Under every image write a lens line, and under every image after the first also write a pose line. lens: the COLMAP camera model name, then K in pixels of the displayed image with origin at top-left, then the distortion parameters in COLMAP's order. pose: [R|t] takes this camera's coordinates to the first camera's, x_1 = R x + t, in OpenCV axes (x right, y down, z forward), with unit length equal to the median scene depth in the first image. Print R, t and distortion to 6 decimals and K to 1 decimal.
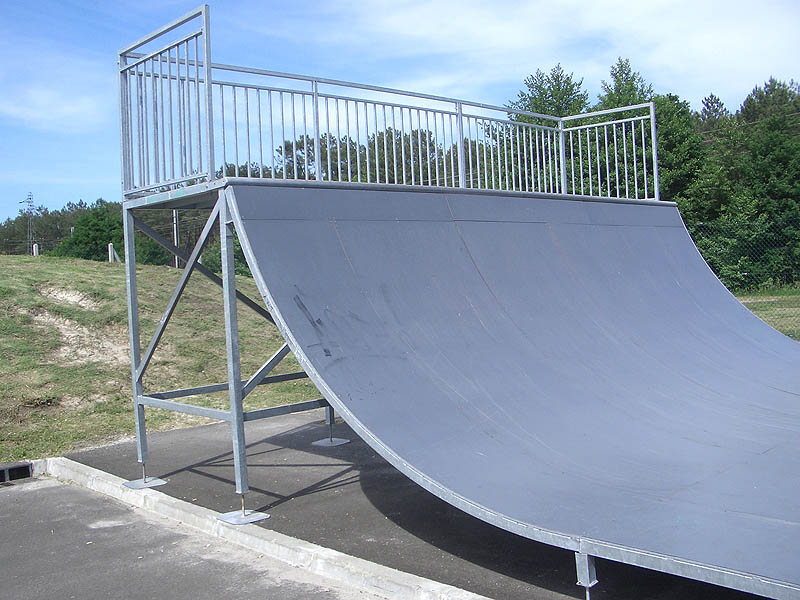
lens RADIAL K [[841.9, 0, 397.5], [0, 841.9, 297.2], [0, 0, 1]] dist [-0.158237, 0.000000]
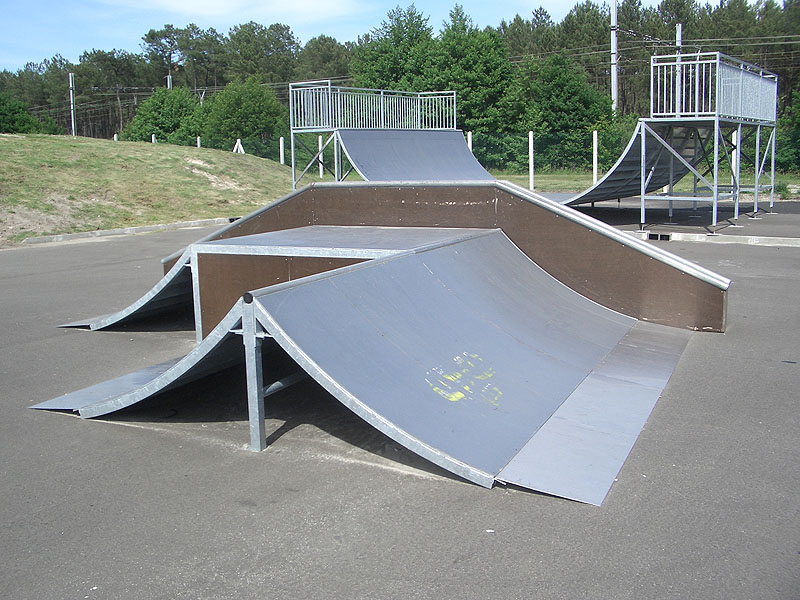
lens RADIAL K [[841.9, 0, 393.2], [0, 841.9, 301.9], [0, 0, 1]] dist [-0.158237, 0.000000]
pose [[0.983171, -0.007376, 0.182539, -0.104794], [-0.018536, 0.990001, 0.139840, 0.017101], [-0.181745, -0.140870, 0.973203, -0.461931]]
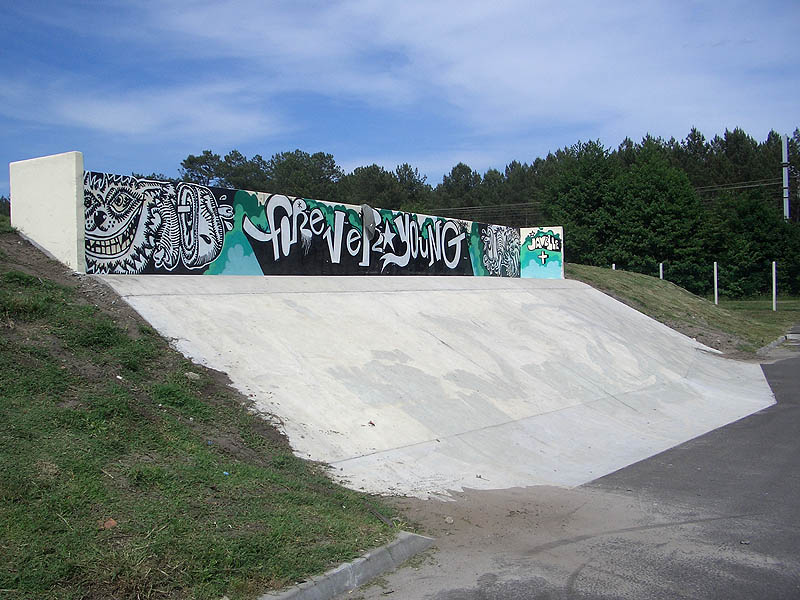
lens RADIAL K [[841.9, 0, 401.3], [0, 841.9, 301.9], [0, 0, 1]] dist [-0.158237, 0.000000]
pose [[0.967375, 0.019420, 0.252602, -0.597751], [-0.017218, 0.999792, -0.010928, 0.026589], [-0.252762, 0.006222, 0.967508, -0.370335]]
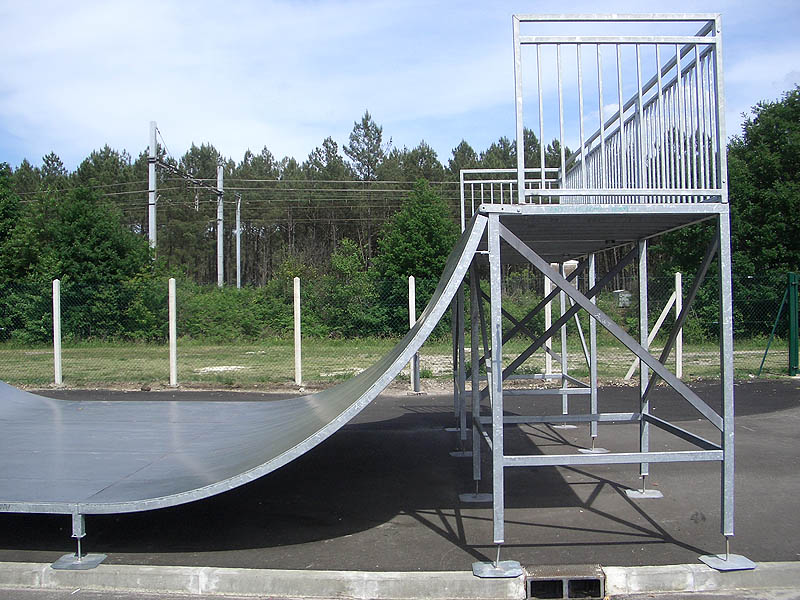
lens RADIAL K [[841.9, 0, 396.1], [0, 841.9, 298.3], [0, 0, 1]] dist [-0.158237, 0.000000]
pose [[0.725547, 0.044870, 0.686709, 0.010124], [-0.000309, 0.997893, -0.064876, 0.002143], [-0.688173, 0.046859, 0.724032, -0.106447]]
